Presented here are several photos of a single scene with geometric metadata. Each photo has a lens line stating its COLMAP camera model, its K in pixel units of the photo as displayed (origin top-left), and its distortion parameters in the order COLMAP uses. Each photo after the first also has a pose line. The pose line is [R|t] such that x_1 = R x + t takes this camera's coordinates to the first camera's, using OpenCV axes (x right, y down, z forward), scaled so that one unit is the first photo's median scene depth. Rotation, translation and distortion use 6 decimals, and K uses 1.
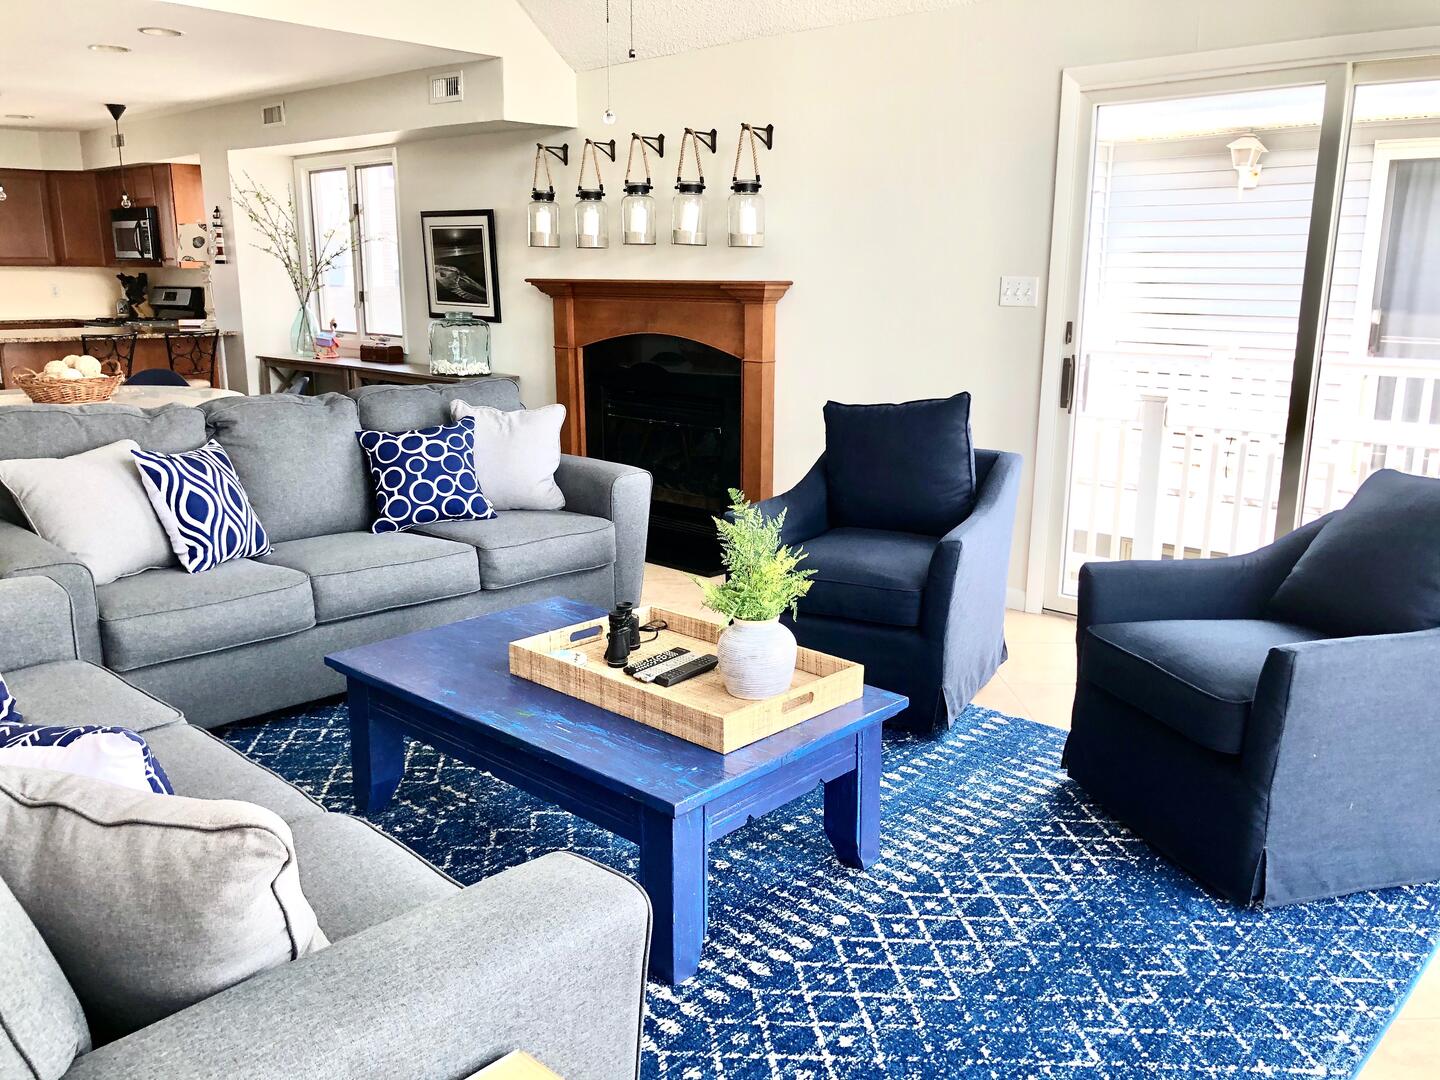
lens RADIAL K [[1155.4, 0, 720.7], [0, 1155.4, 540.8], [0, 0, 1]] dist [0.004537, -0.003931]
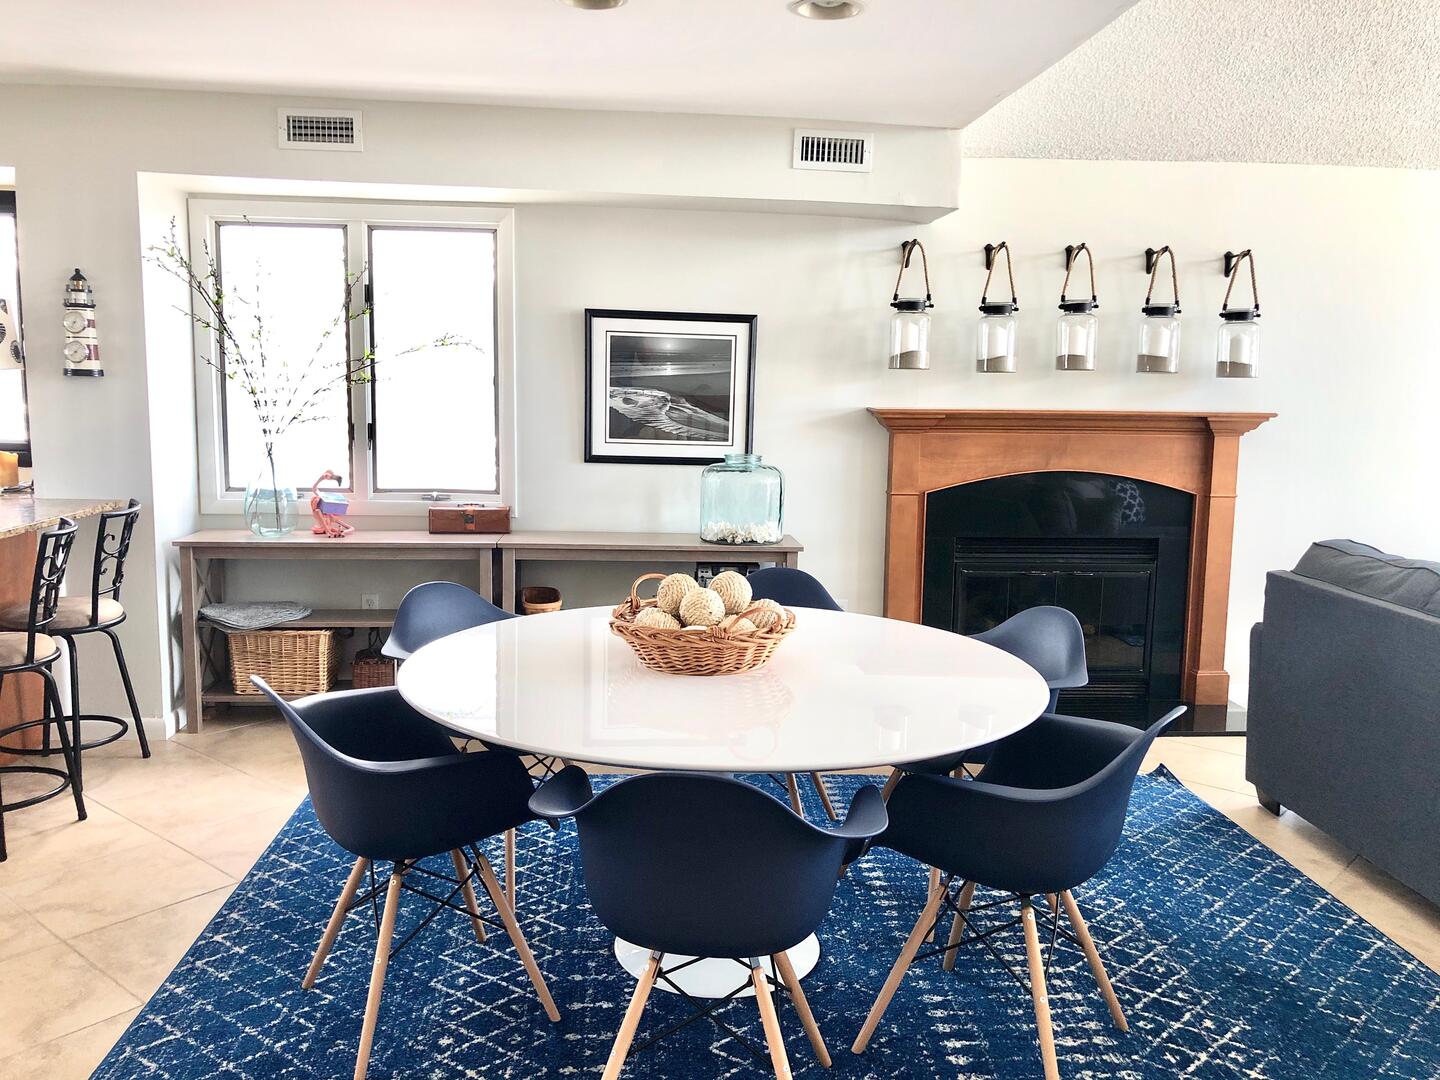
lens RADIAL K [[1155.4, 0, 721.0], [0, 1155.4, 539.0], [0, 0, 1]] dist [0.004537, -0.003931]
pose [[0.663933, -0.081213, 0.743369, -0.743131], [0.159862, 0.986519, -0.035002, -0.117352], [-0.730505, 0.142075, 0.667965, 0.517274]]
